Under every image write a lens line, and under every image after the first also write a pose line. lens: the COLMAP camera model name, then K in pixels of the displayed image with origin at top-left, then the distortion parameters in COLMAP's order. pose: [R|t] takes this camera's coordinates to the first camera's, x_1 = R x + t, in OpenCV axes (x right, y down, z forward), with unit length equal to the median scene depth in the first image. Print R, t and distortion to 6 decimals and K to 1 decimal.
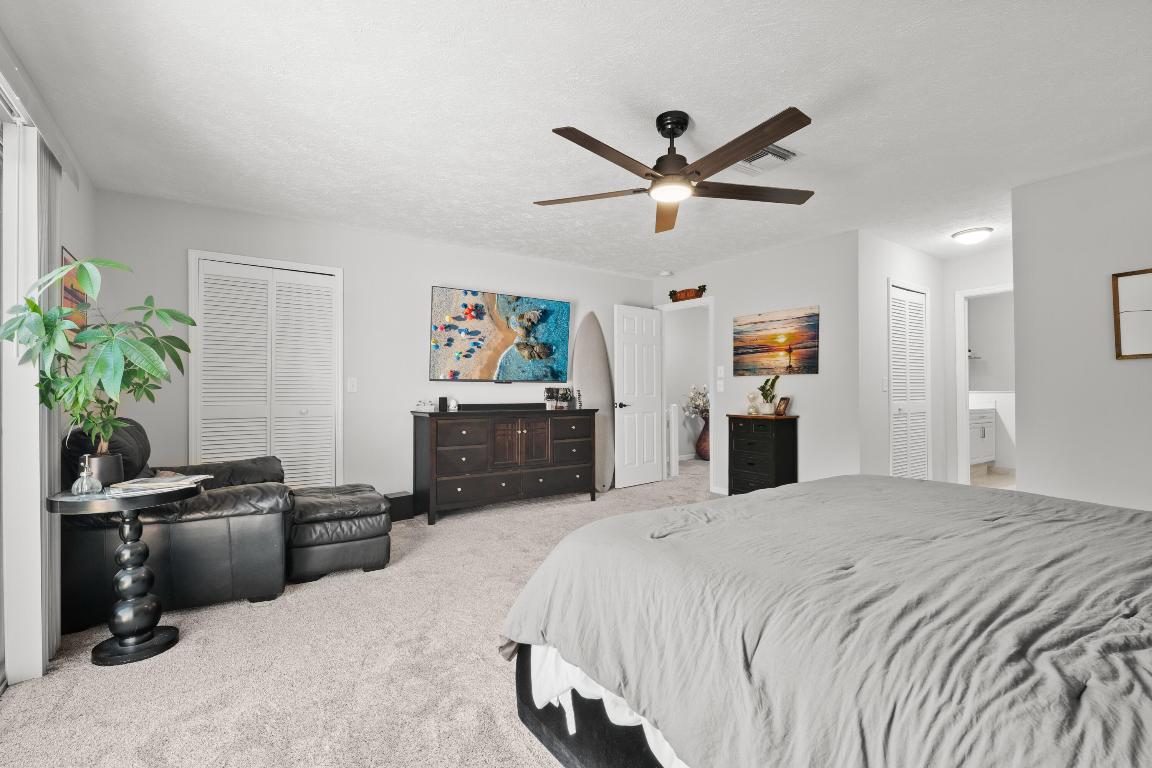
lens RADIAL K [[512.5, 0, 578.5], [0, 512.5, 389.6], [0, 0, 1]] dist [0.000302, -0.000158]
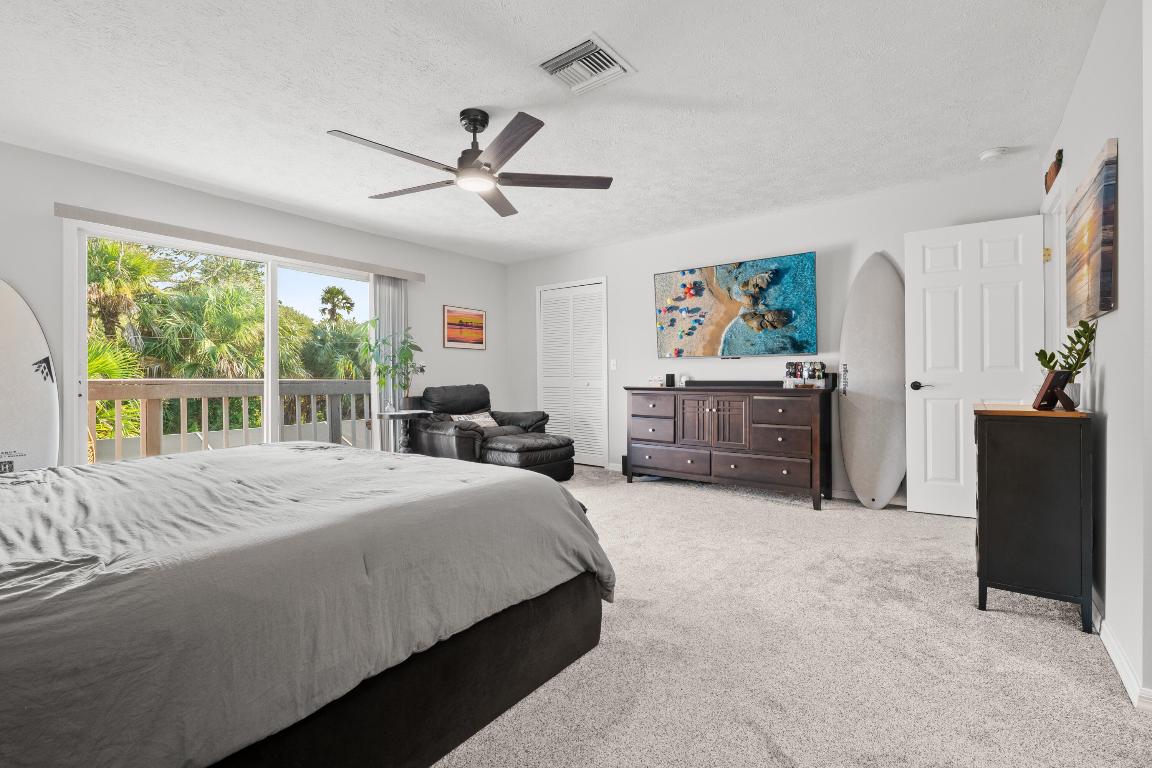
lens RADIAL K [[512.5, 0, 578.7], [0, 512.5, 379.1], [0, 0, 1]] dist [0.000302, -0.000158]
pose [[0.297772, 0.008516, -0.954599, 0.675587], [0.014541, 0.999804, 0.013455, 0.008337], [0.954526, -0.017887, 0.297589, 0.460900]]
